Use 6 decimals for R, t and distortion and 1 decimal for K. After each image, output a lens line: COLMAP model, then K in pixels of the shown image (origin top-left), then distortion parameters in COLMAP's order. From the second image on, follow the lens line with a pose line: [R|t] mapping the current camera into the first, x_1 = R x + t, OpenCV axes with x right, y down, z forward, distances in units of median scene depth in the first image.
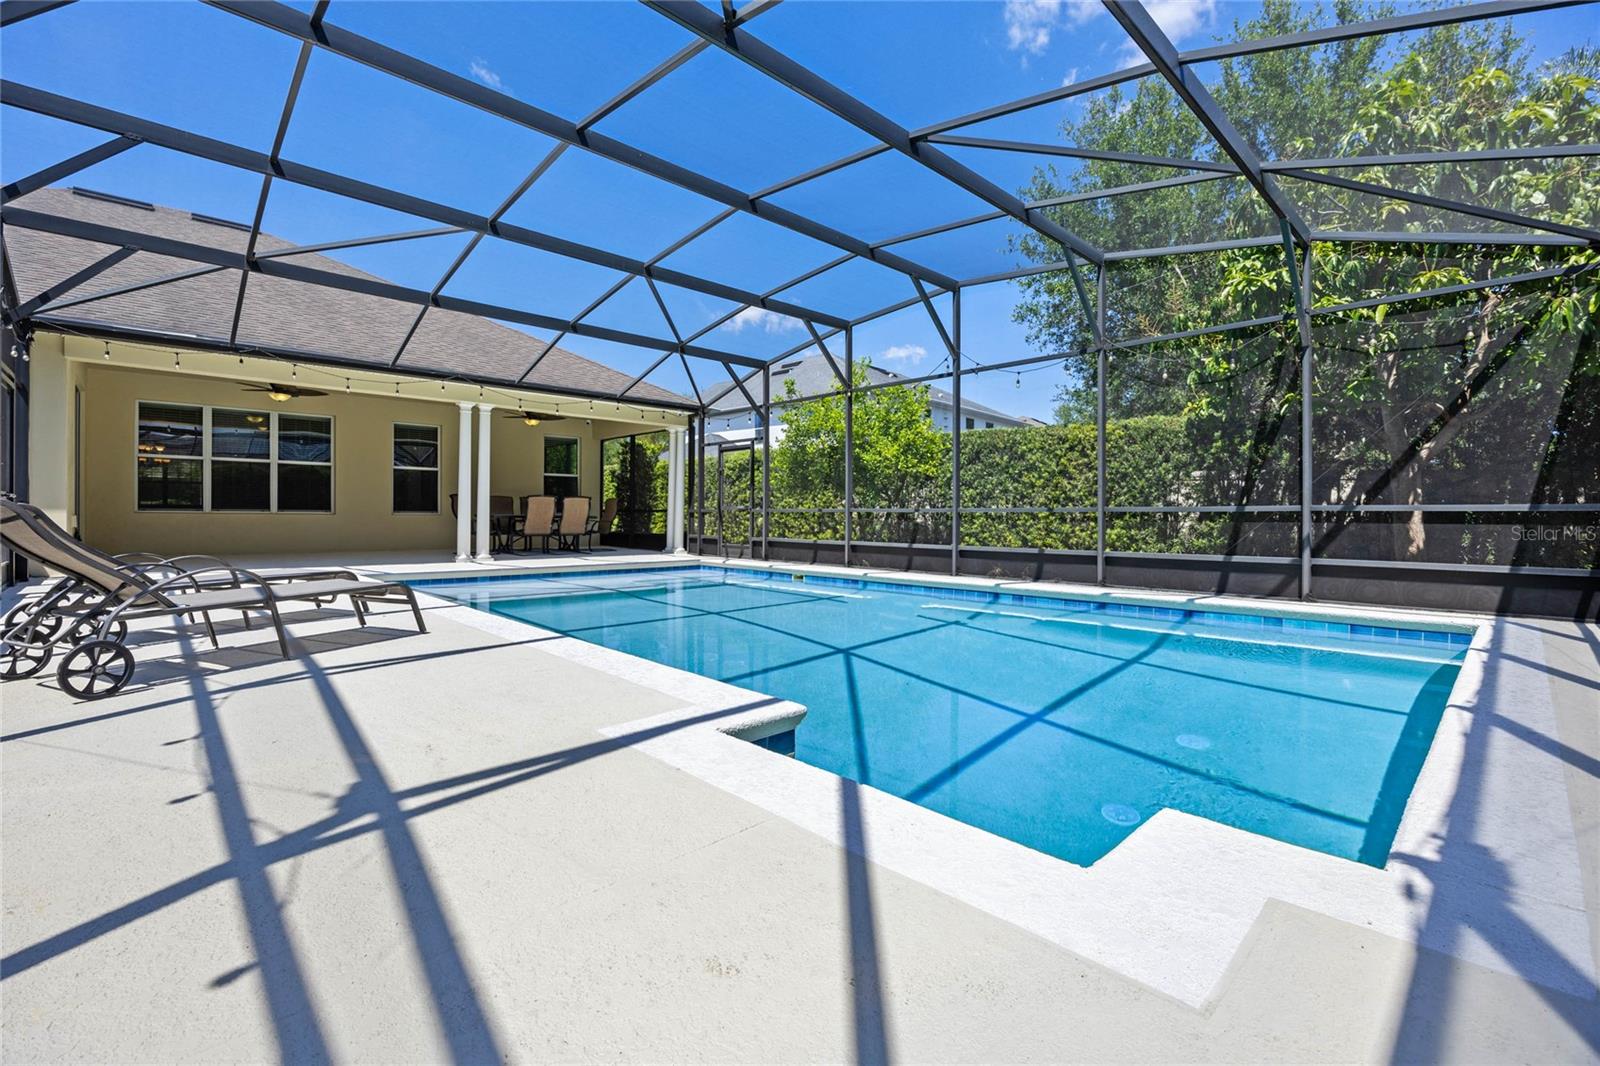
lens RADIAL K [[715.5, 0, 800.0], [0, 715.5, 533.0], [0, 0, 1]] dist [-0.001170, -0.000146]
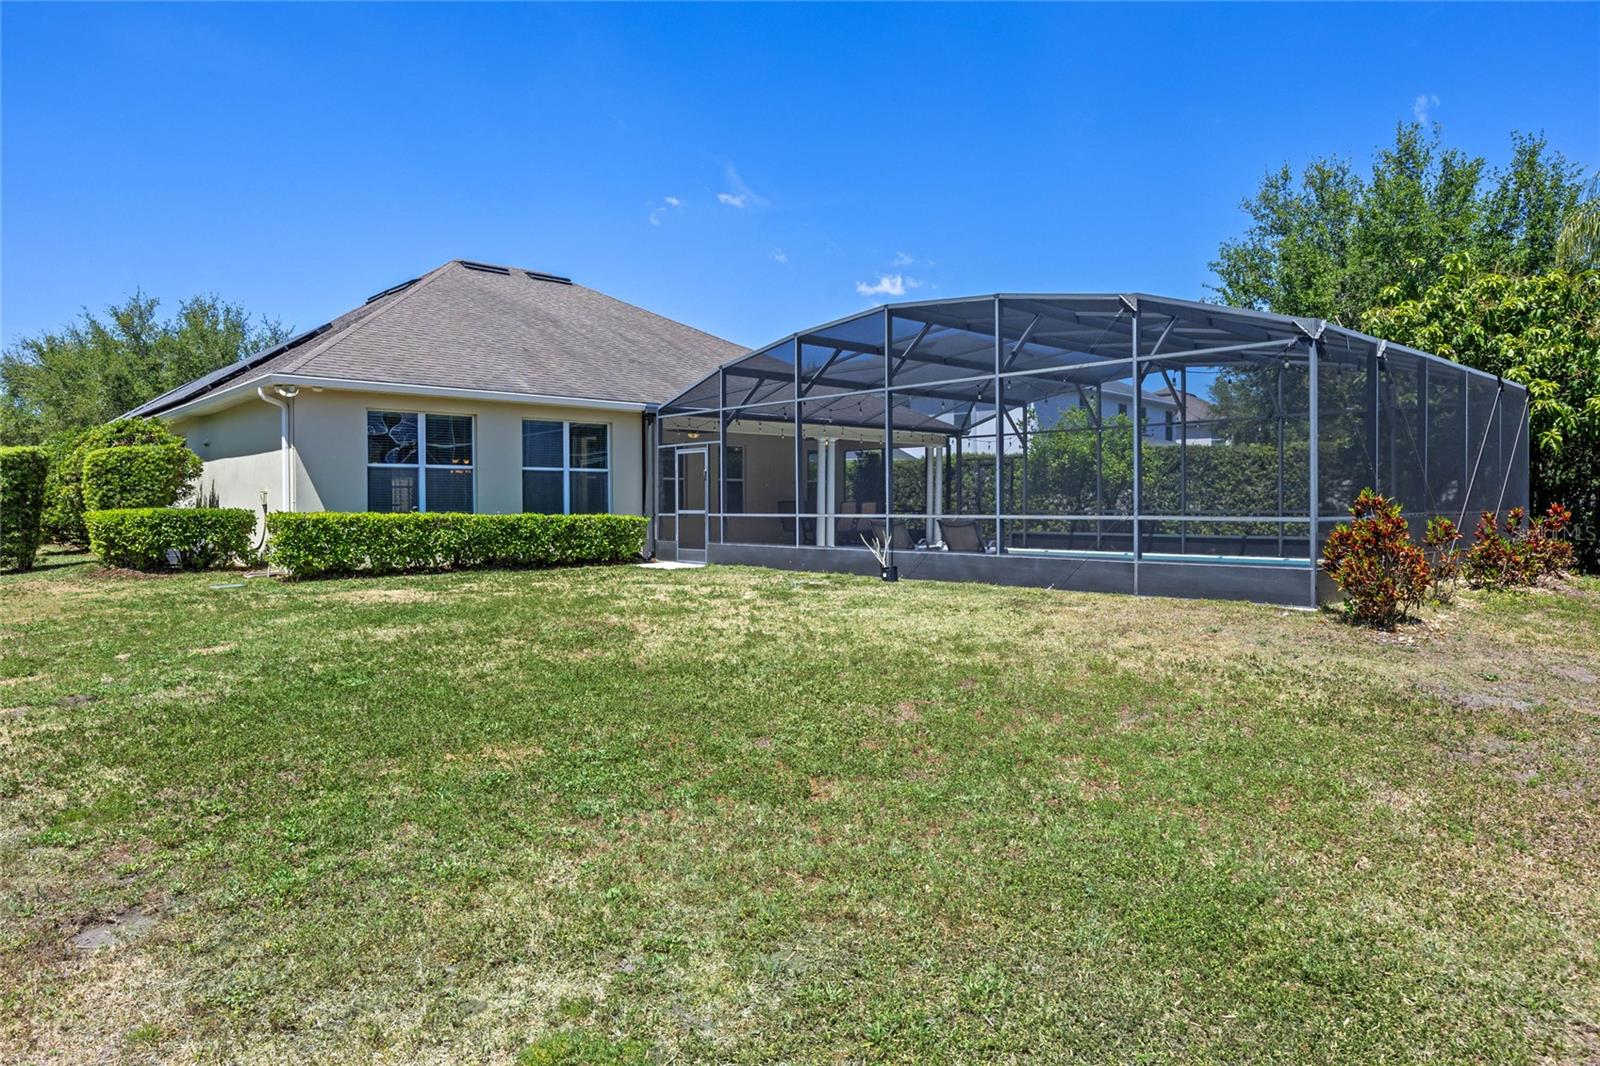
lens RADIAL K [[980.6, 0, 800.0], [0, 980.6, 533.0], [0, 0, 1]] dist [0.004832, 0.001687]
pose [[0.999404, -0.005972, -0.033987, -0.407154], [0.006033, 0.999980, 0.001712, 0.005509], [0.033976, -0.001916, 0.999421, -0.867278]]
